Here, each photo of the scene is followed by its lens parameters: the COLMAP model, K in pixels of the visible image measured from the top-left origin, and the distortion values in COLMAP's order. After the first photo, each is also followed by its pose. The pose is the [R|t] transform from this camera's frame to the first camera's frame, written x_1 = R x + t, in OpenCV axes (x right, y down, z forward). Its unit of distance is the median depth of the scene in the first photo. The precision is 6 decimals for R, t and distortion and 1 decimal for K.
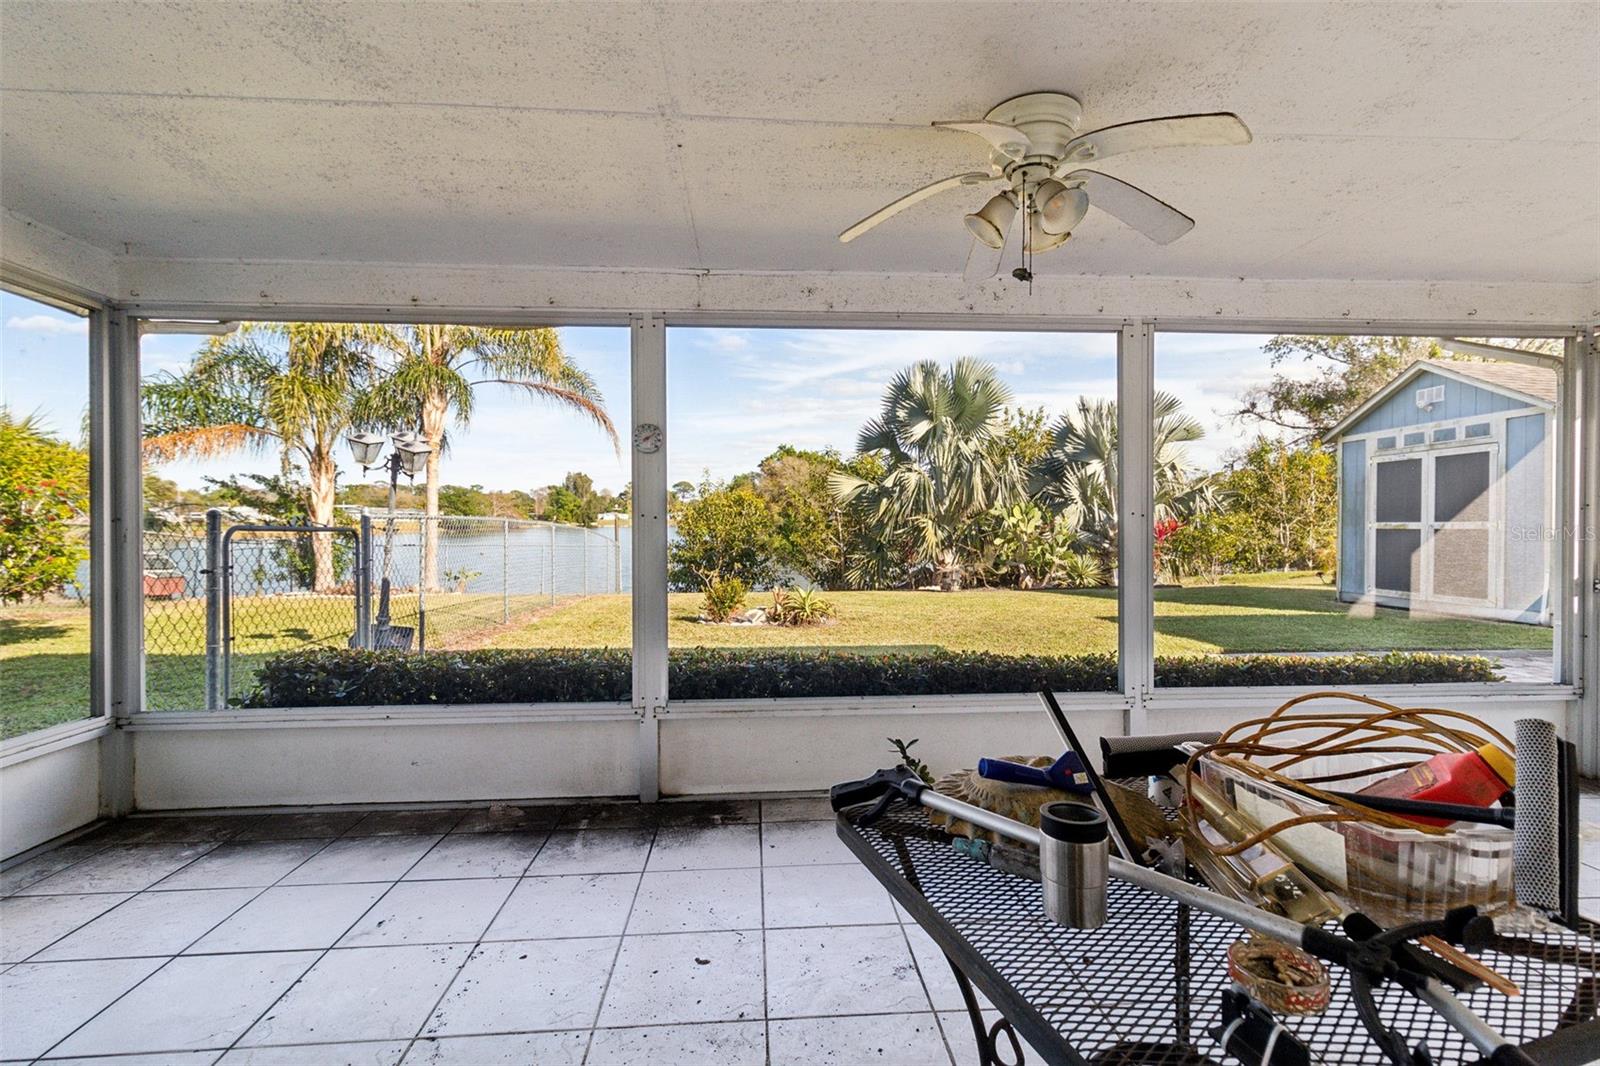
lens RADIAL K [[752.5, 0, 800.9], [0, 752.5, 527.2], [0, 0, 1]] dist [0.002697, -0.000783]
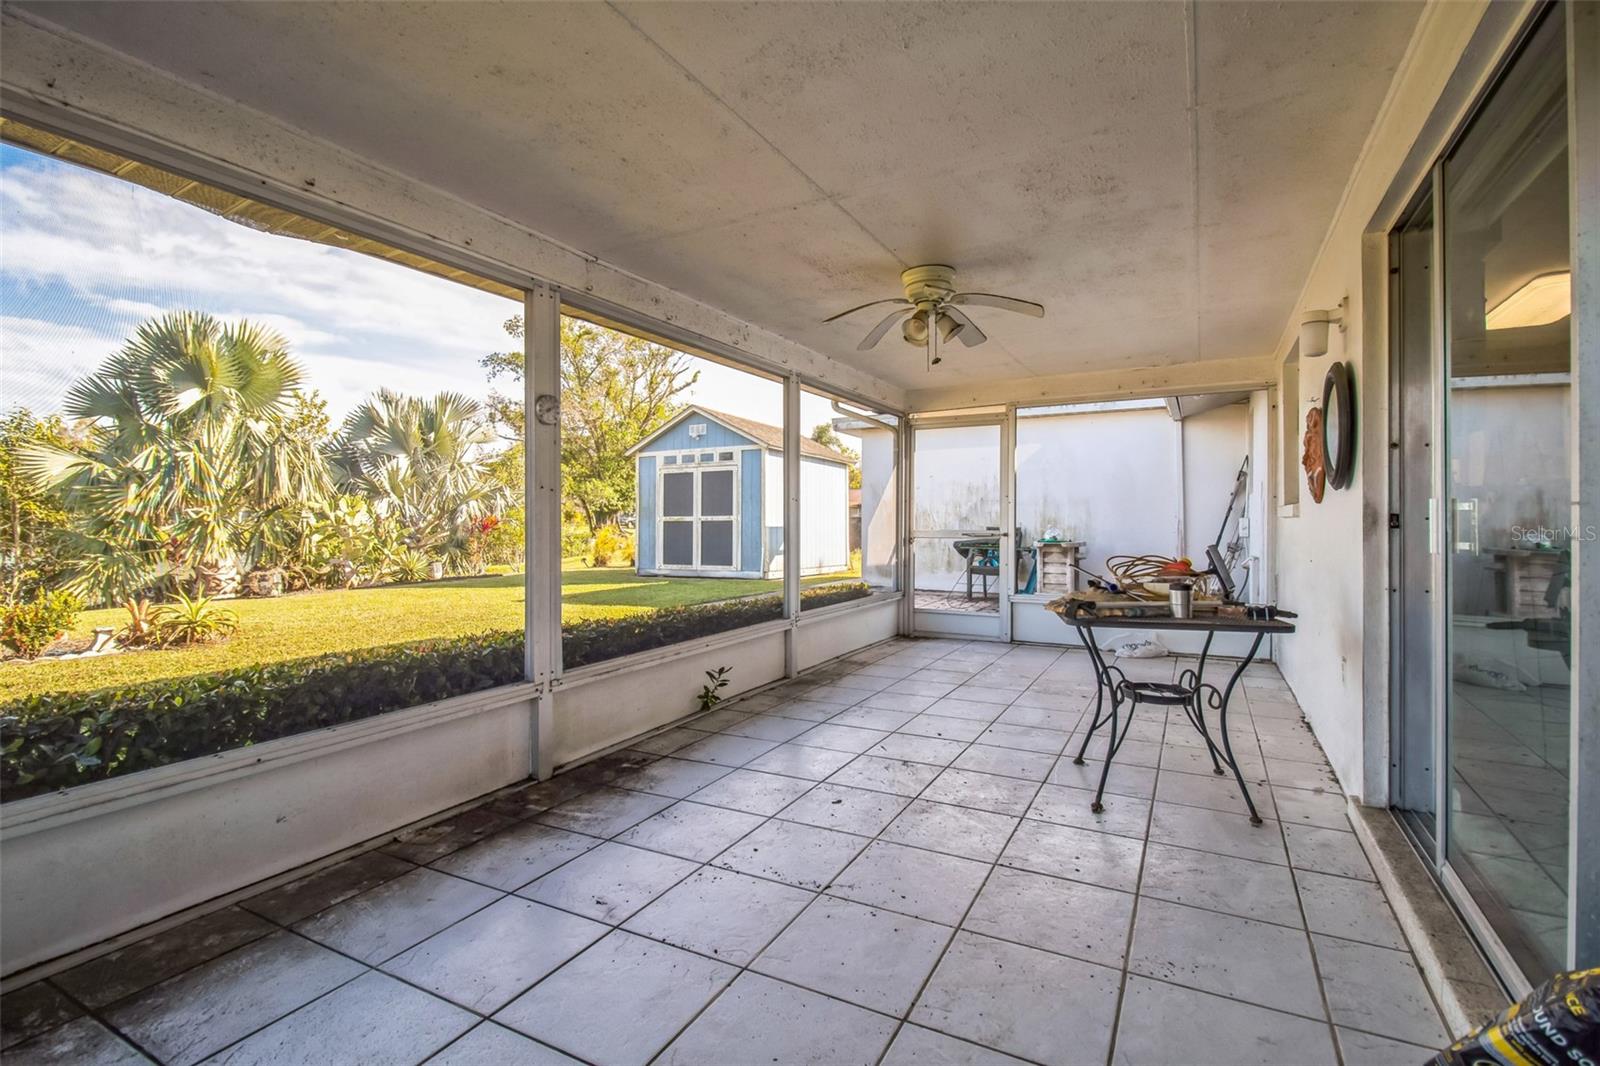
lens RADIAL K [[752.5, 0, 800.9], [0, 752.5, 527.2], [0, 0, 1]] dist [0.002697, -0.000783]
pose [[0.523547, -0.004793, 0.851983, -0.314400], [0.006069, 0.999980, 0.001896, 0.013157], [-0.851975, 0.004178, 0.523566, 0.072100]]
